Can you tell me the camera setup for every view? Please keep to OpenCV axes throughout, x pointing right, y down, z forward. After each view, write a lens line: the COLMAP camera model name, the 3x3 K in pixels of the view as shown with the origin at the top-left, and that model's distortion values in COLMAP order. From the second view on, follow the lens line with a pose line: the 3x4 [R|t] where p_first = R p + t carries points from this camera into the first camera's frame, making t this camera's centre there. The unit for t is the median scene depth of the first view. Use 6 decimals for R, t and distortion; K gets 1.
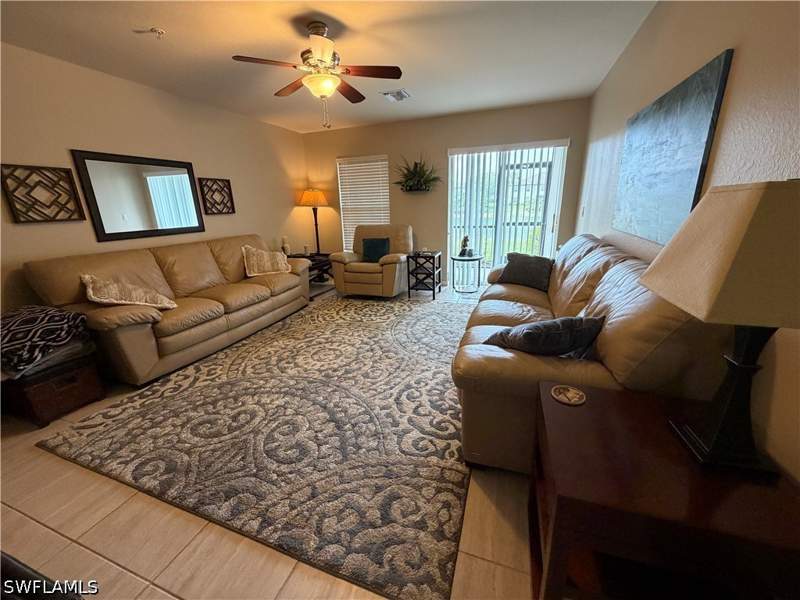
lens RADIAL K [[318.9, 0, 400.0], [0, 318.9, 300.0], [0, 0, 1]] dist [0.001458, 0.000141]
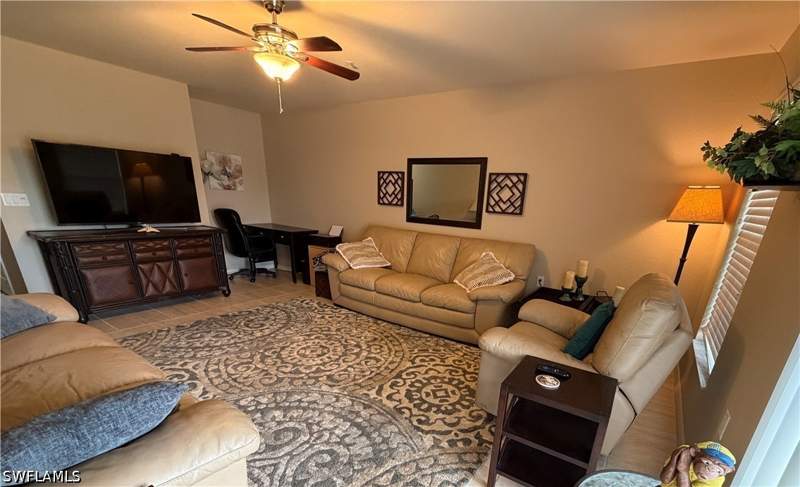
lens RADIAL K [[346.2, 0, 430.4], [0, 346.2, 328.4], [0, 0, 1]] dist [-0.029824, 0.000017]
pose [[-0.230590, 0.342958, -0.910609, 0.512323], [-0.336329, 0.850058, 0.405320, -0.356432], [0.913078, 0.399727, -0.080668, 1.143995]]
